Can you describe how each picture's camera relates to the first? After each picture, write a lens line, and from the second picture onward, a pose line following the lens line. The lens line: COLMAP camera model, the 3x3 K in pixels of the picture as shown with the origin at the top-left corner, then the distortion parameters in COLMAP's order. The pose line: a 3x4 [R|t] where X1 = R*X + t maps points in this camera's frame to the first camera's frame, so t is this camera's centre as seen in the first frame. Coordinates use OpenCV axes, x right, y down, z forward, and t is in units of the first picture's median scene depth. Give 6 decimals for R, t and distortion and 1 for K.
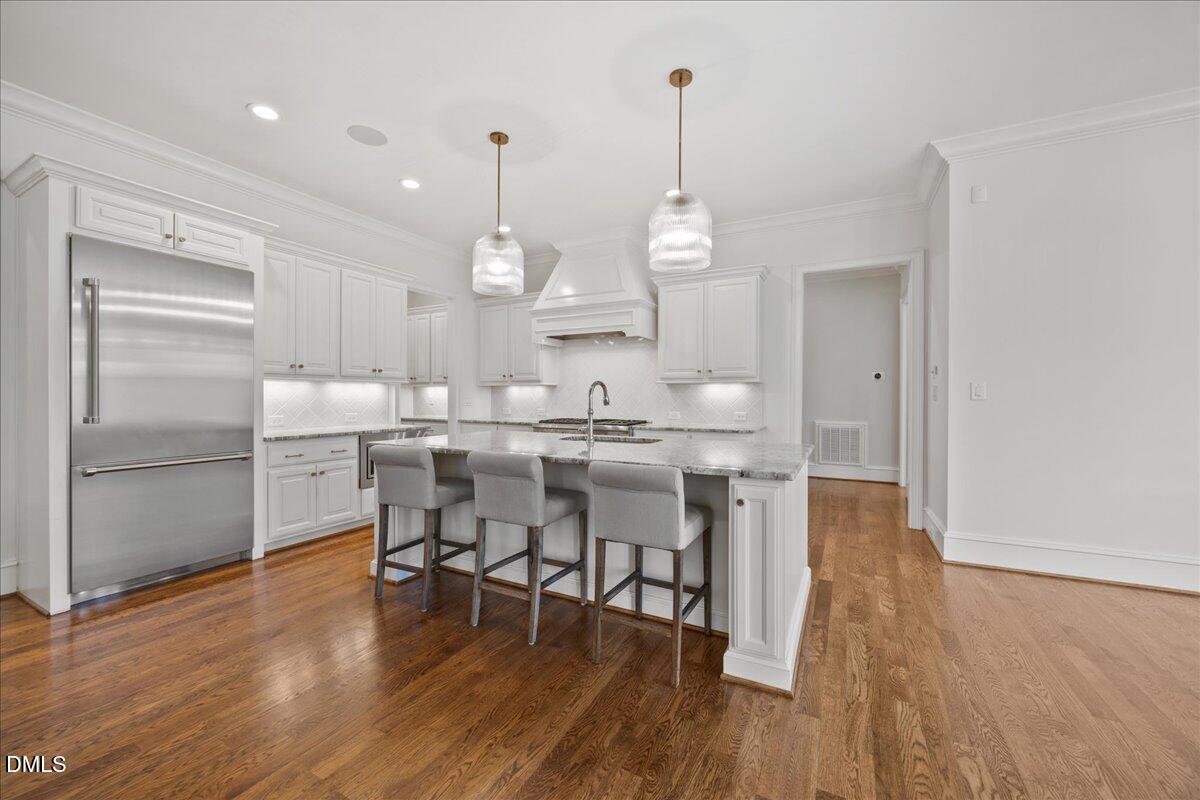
lens RADIAL K [[463.5, 0, 600.0], [0, 463.5, 400.0], [0, 0, 1]] dist [0.000750, 0.000088]
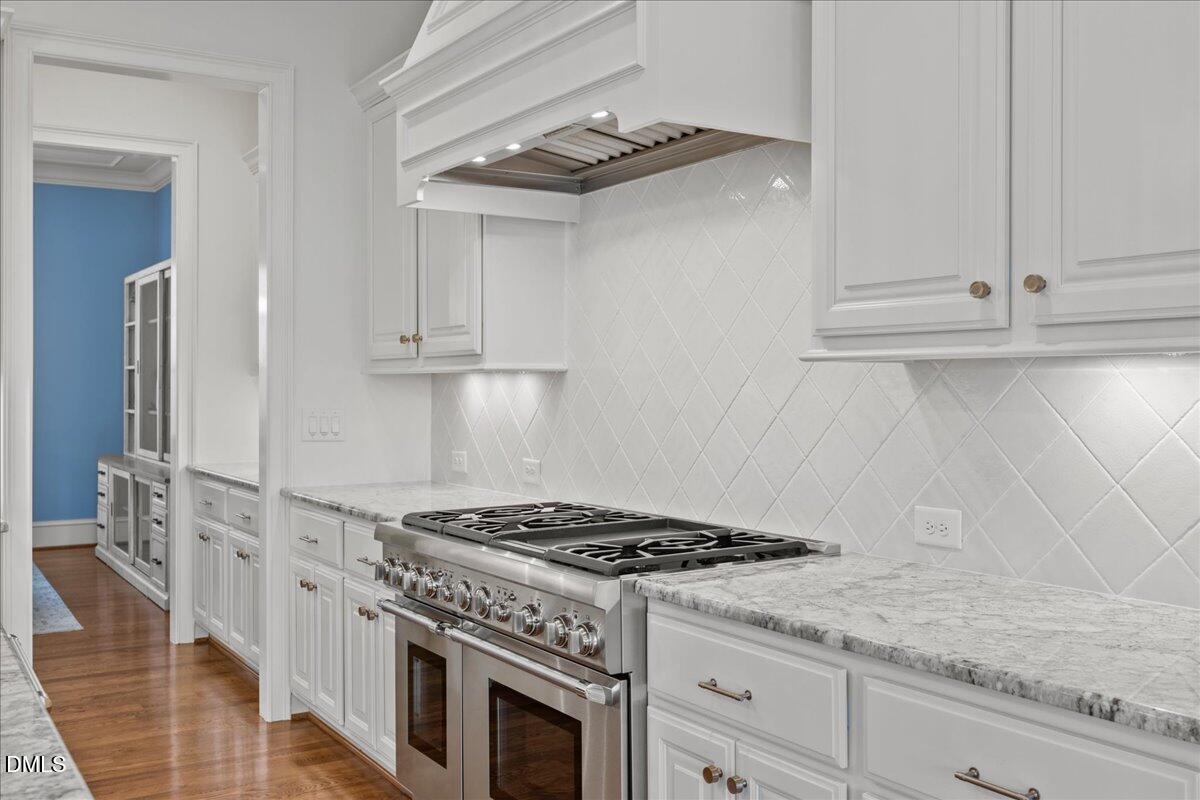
lens RADIAL K [[1156.6, 0, 600.0], [0, 1156.6, 400.0], [0, 0, 1]] dist [0.002247, 0.000697]
pose [[0.872061, 0.004492, -0.489377, 0.292095], [-0.003491, 0.999990, 0.002958, -0.021346], [0.489385, -0.000871, 0.872067, 0.550970]]
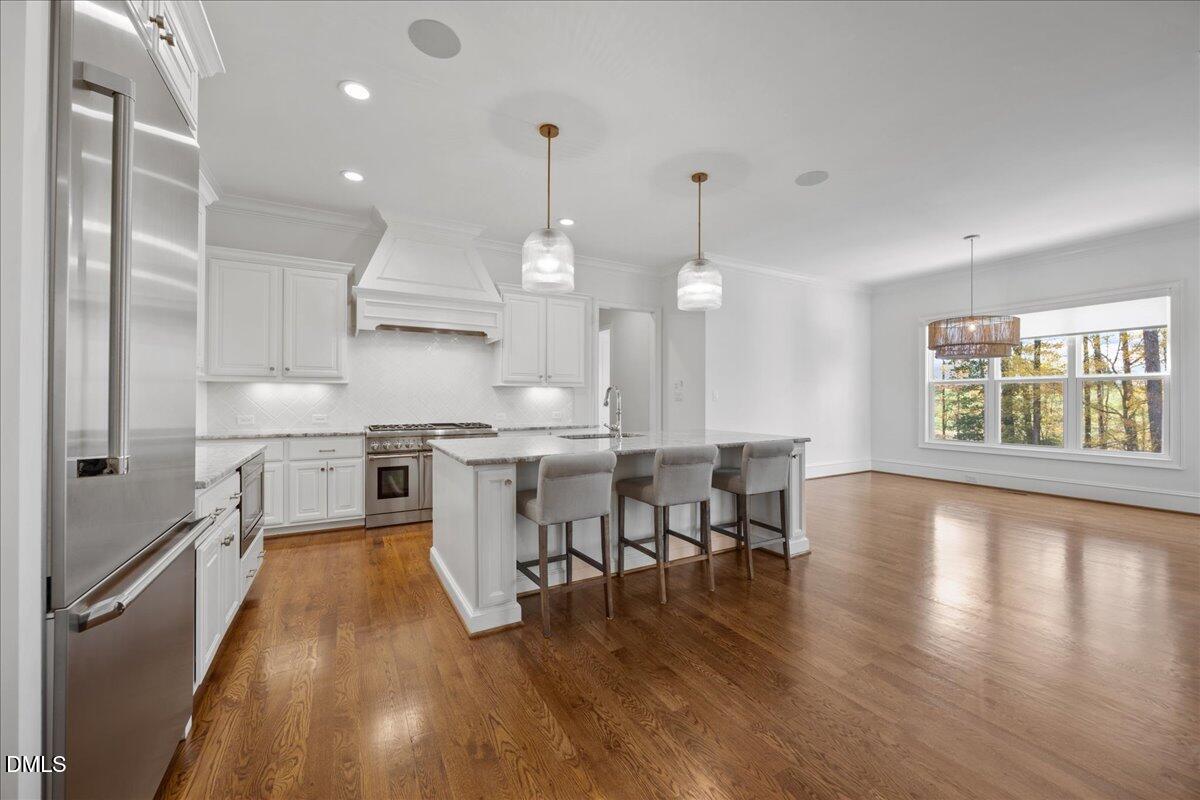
lens RADIAL K [[463.5, 0, 600.0], [0, 463.5, 400.0], [0, 0, 1]] dist [0.000750, 0.000088]
pose [[0.537118, -0.000390, 0.843507, -0.648705], [0.005058, 0.999983, -0.002759, -0.000313], [-0.843492, 0.005749, 0.537111, 0.262600]]
